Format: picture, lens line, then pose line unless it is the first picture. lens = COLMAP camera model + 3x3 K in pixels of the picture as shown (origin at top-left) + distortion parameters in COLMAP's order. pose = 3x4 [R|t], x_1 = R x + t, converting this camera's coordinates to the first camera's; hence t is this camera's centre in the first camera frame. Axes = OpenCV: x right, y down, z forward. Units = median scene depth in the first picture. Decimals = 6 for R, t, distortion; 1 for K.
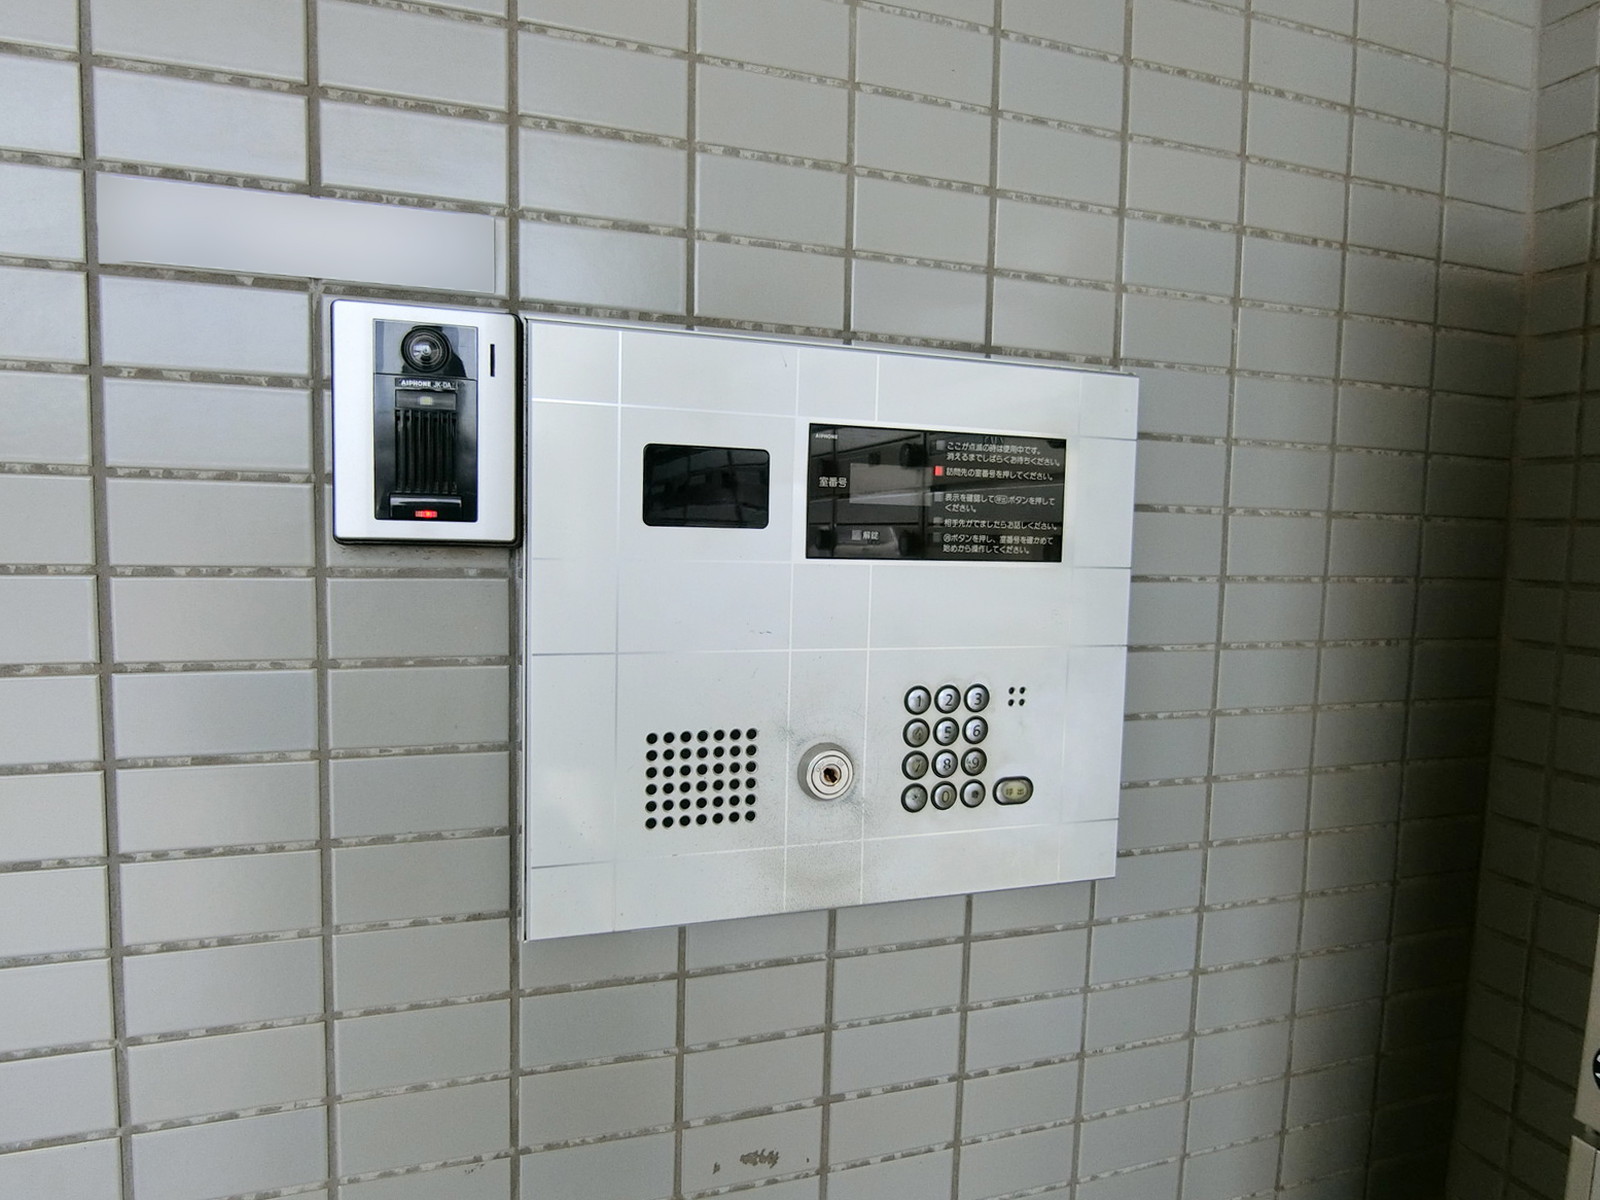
lens RADIAL K [[888.7, 0, 787.1], [0, 888.7, 604.6], [0, 0, 1]] dist [-0.024659, -0.013315]
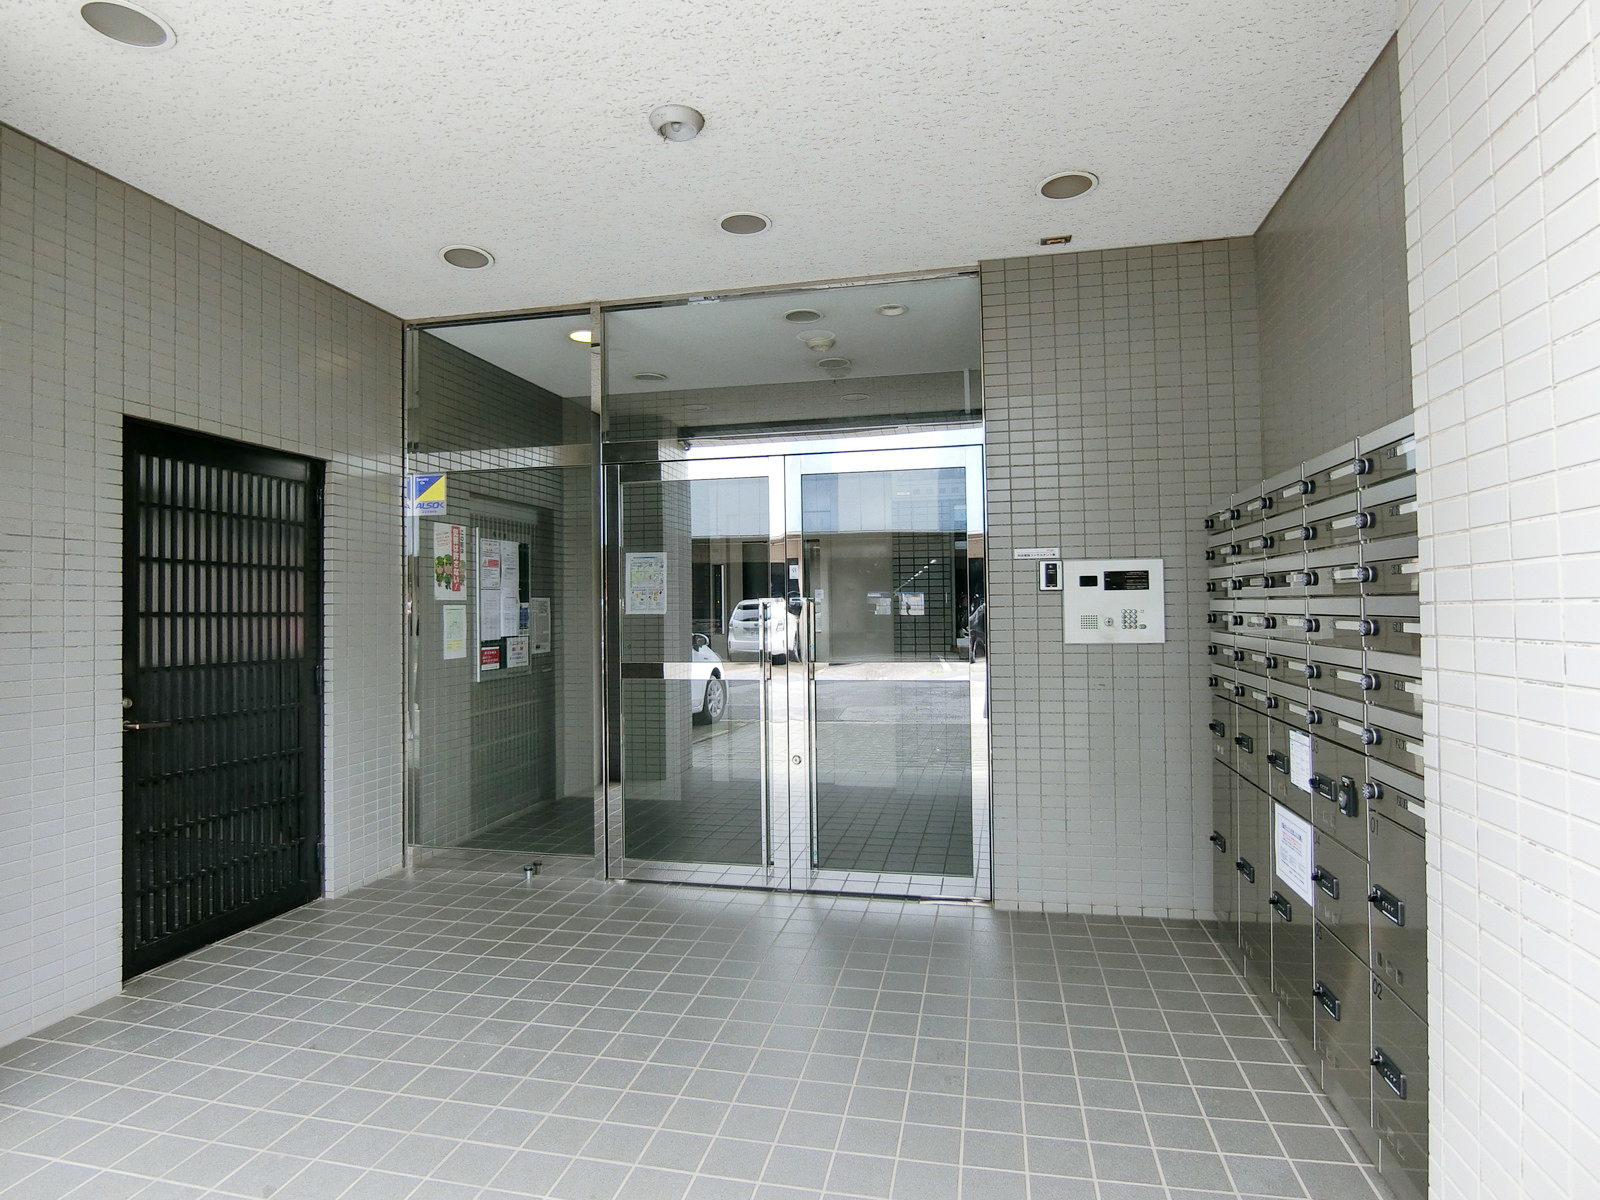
lens RADIAL K [[888.7, 0, 787.1], [0, 888.7, 604.6], [0, 0, 1]] dist [-0.024659, -0.013315]
pose [[0.865016, -0.037878, -0.500312, 1.336943], [-0.008010, 0.995977, -0.089252, 0.697542], [0.501680, 0.081212, 0.861233, -6.206415]]
